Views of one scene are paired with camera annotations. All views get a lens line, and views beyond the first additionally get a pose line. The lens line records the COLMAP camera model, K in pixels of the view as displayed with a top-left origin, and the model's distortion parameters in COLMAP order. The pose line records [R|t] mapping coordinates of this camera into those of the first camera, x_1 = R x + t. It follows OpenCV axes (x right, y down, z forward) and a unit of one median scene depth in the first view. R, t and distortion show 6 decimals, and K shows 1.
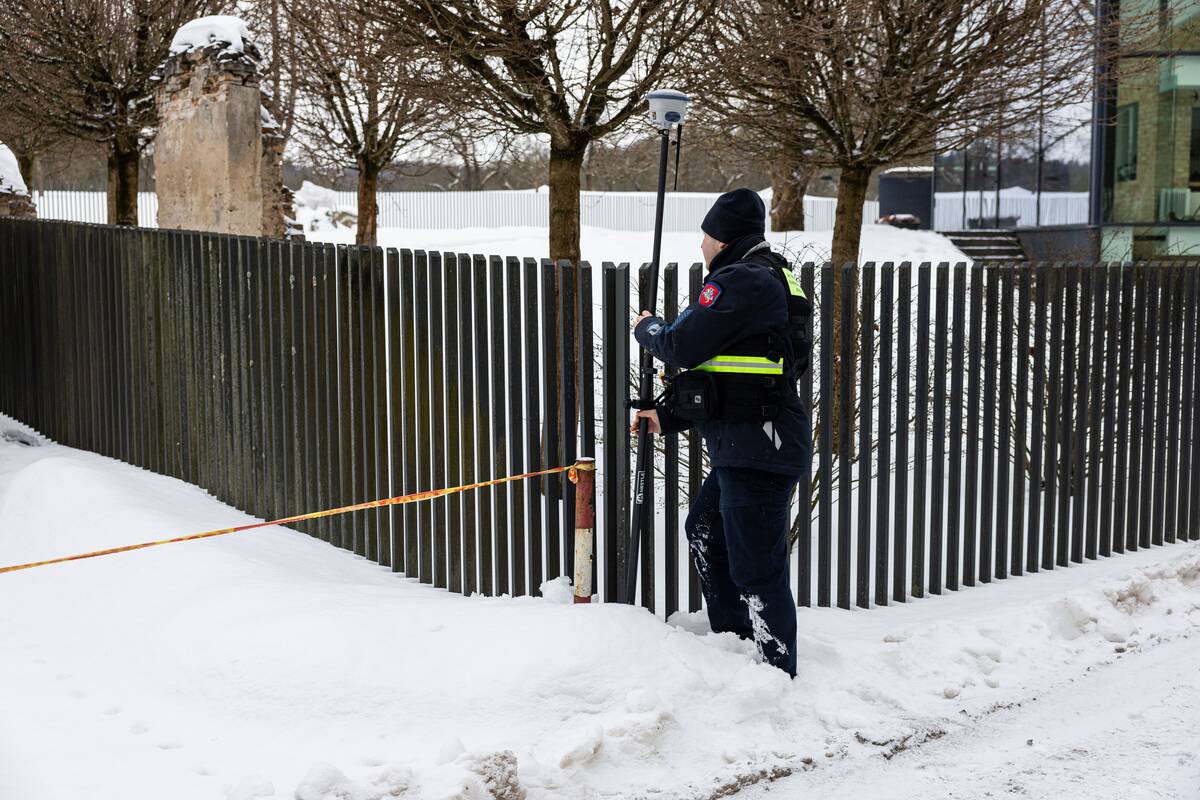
lens RADIAL K [[1326.1, 0, 600.0], [0, 1326.1, 400.0], [0, 0, 1]] dist [0.003273, 0.001463]
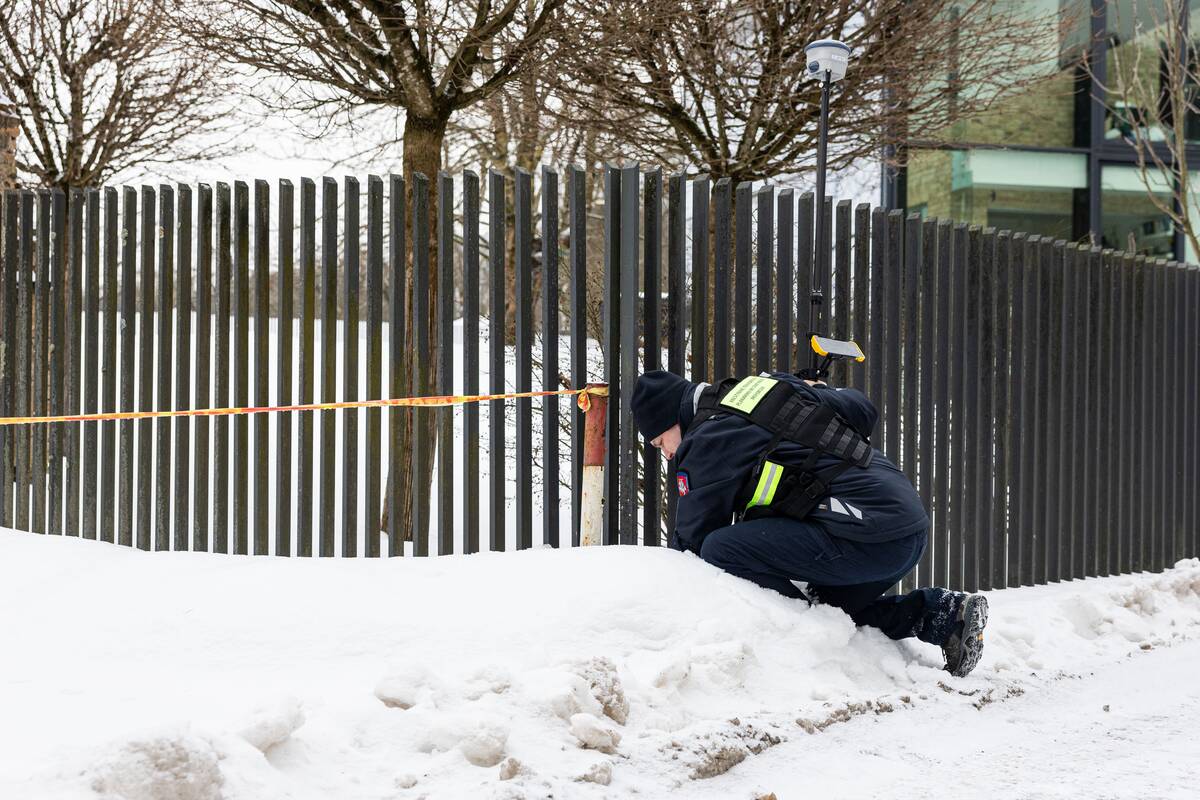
lens RADIAL K [[1644.9, 0, 600.0], [0, 1644.9, 400.0], [0, 0, 1]] dist [0.010490, 0.043381]
pose [[0.982735, 0.014098, 0.184478, -0.212900], [0.002688, 0.995899, -0.090429, 0.158132], [-0.184997, 0.089363, 0.978668, -0.018145]]
